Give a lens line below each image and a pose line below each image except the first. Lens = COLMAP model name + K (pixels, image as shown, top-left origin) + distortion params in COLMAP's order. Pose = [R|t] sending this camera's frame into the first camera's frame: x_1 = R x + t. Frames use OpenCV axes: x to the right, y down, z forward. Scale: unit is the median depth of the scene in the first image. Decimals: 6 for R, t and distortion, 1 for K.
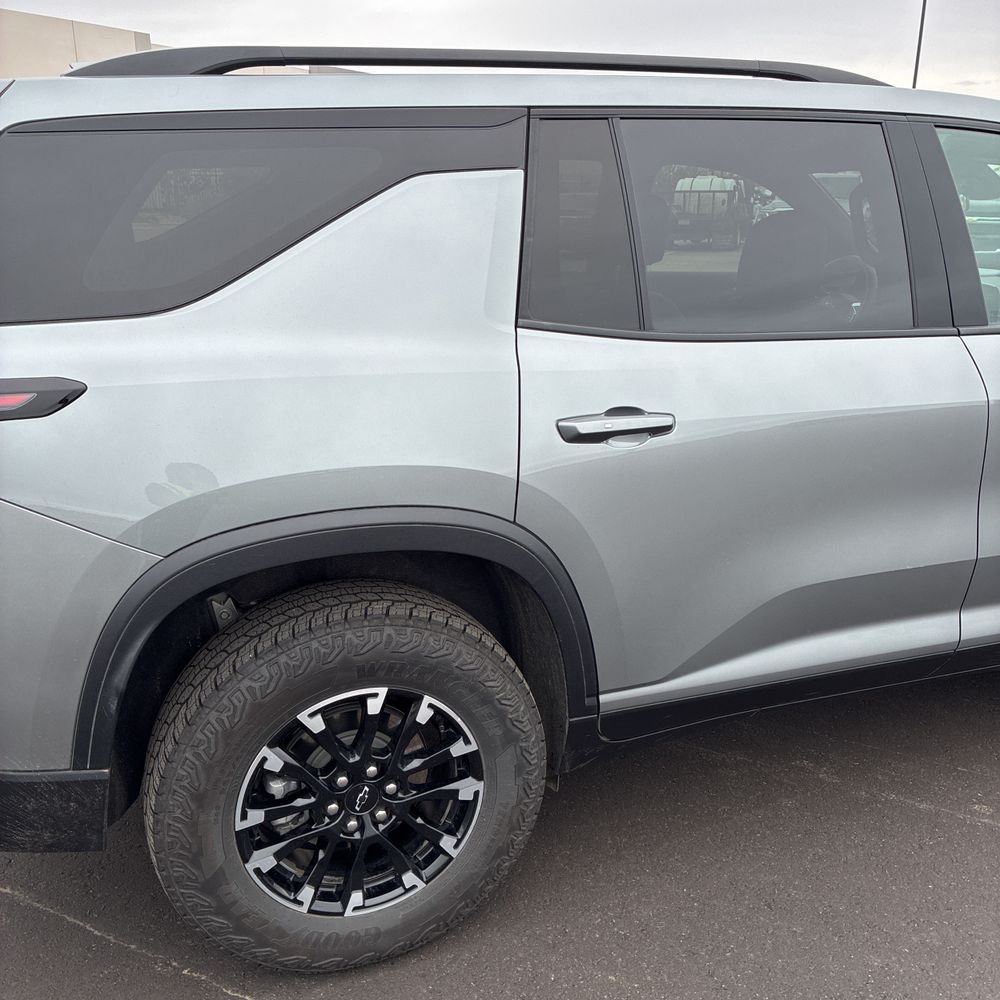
lens RADIAL K [[1009.8, 0, 505.1], [0, 1009.8, 496.1], [0, 0, 1]] dist [0.028261, -0.015275]
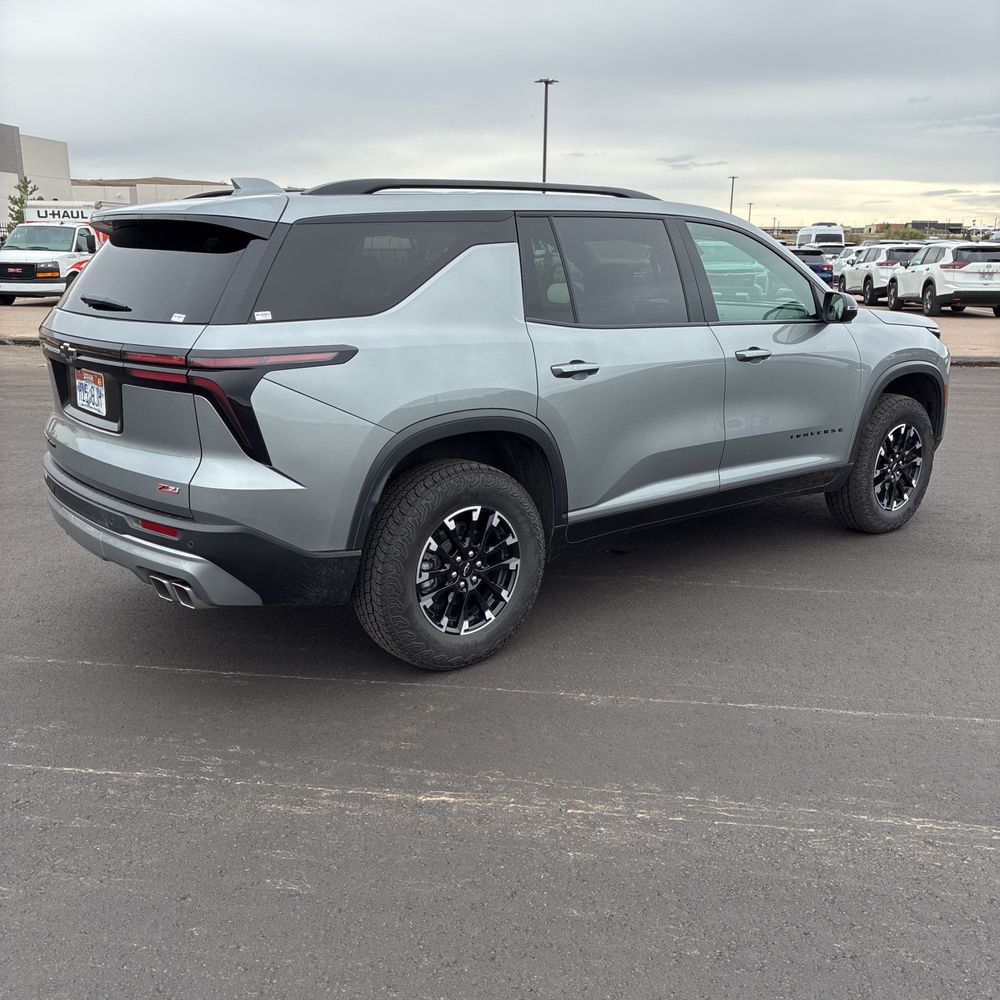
lens RADIAL K [[997.2, 0, 500.4], [0, 997.2, 496.5], [0, 0, 1]] dist [0.125592, -0.225847]
pose [[0.943172, -0.075138, 0.323698, -0.675089], [0.091884, 0.995092, -0.036742, 0.235919], [-0.319348, 0.064397, 0.945447, -0.799077]]
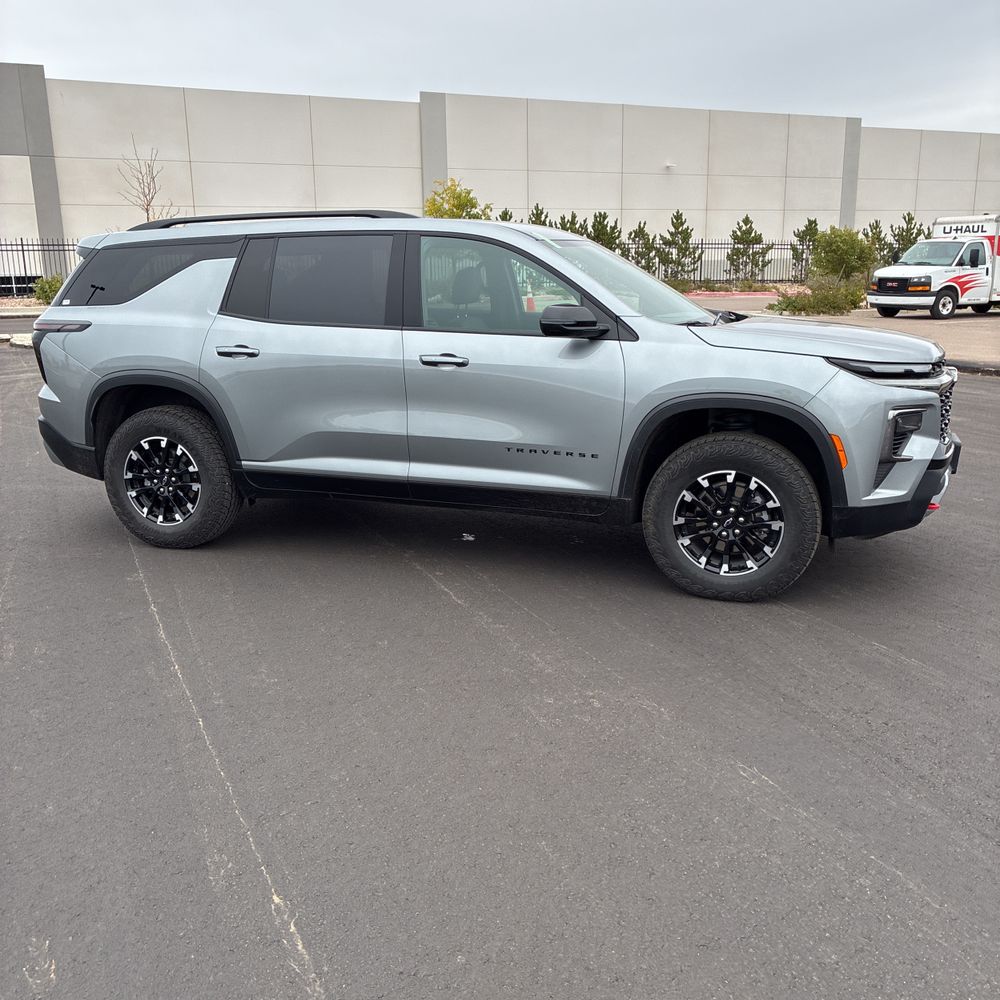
lens RADIAL K [[1009.8, 0, 505.1], [0, 1009.8, 496.1], [0, 0, 1]] dist [0.028261, -0.015275]
pose [[0.781216, 0.132350, -0.610070, 2.281261], [-0.172818, 0.984924, -0.007628, 0.198630], [0.599863, 0.111390, 0.792311, -0.634633]]
